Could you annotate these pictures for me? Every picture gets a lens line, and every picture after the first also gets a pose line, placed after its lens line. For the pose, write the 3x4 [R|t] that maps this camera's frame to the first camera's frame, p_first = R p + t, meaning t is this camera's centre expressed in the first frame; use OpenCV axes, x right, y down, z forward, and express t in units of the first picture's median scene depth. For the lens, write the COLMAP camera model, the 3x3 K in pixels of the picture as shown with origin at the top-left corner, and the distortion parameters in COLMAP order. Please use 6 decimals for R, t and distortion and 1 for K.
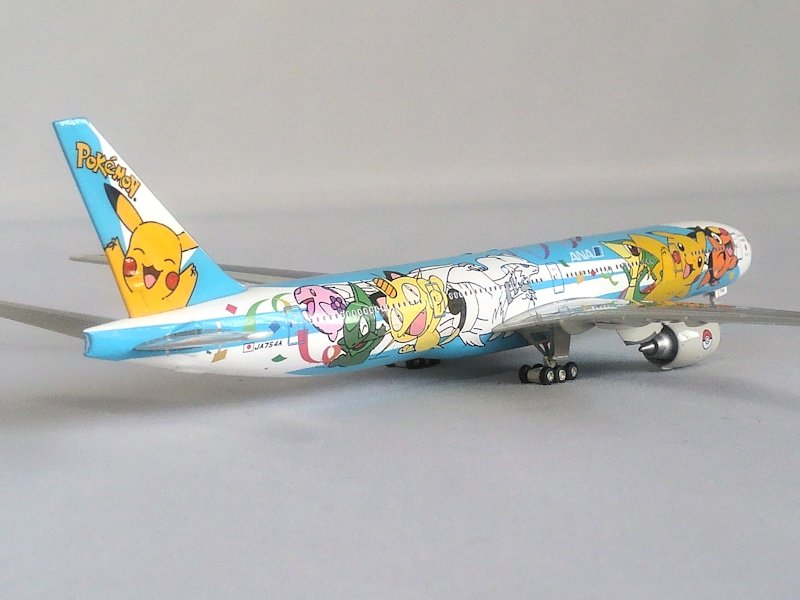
lens RADIAL K [[1703.3, 0, 400.0], [0, 1703.3, 300.0], [0, 0, 1]] dist [0.255178, 0.201817]
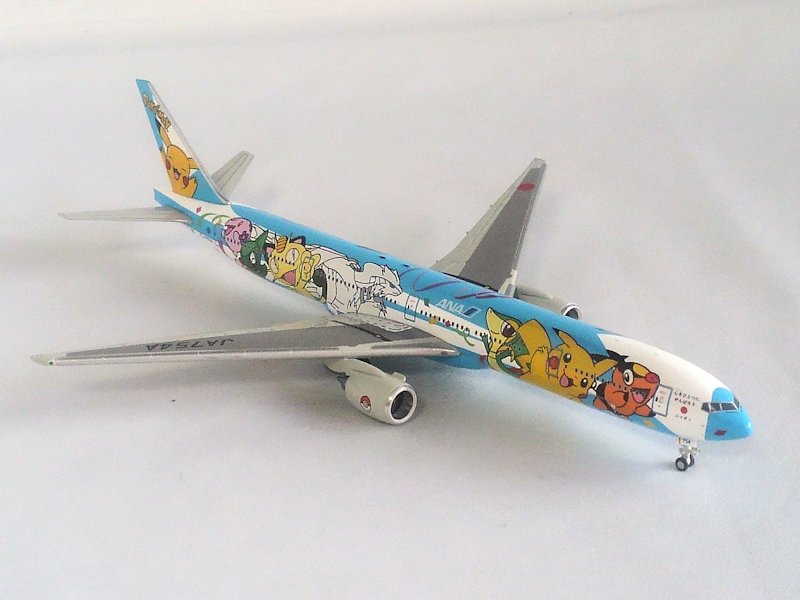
lens RADIAL K [[1703.3, 0, 400.0], [0, 1703.3, 300.0], [0, 0, 1]] dist [0.255178, 0.201817]
pose [[-0.103960, 0.409479, -0.906377, 1.286818], [-0.096128, 0.902911, 0.418940, -0.569001], [0.989925, 0.130681, -0.054504, 1.135518]]
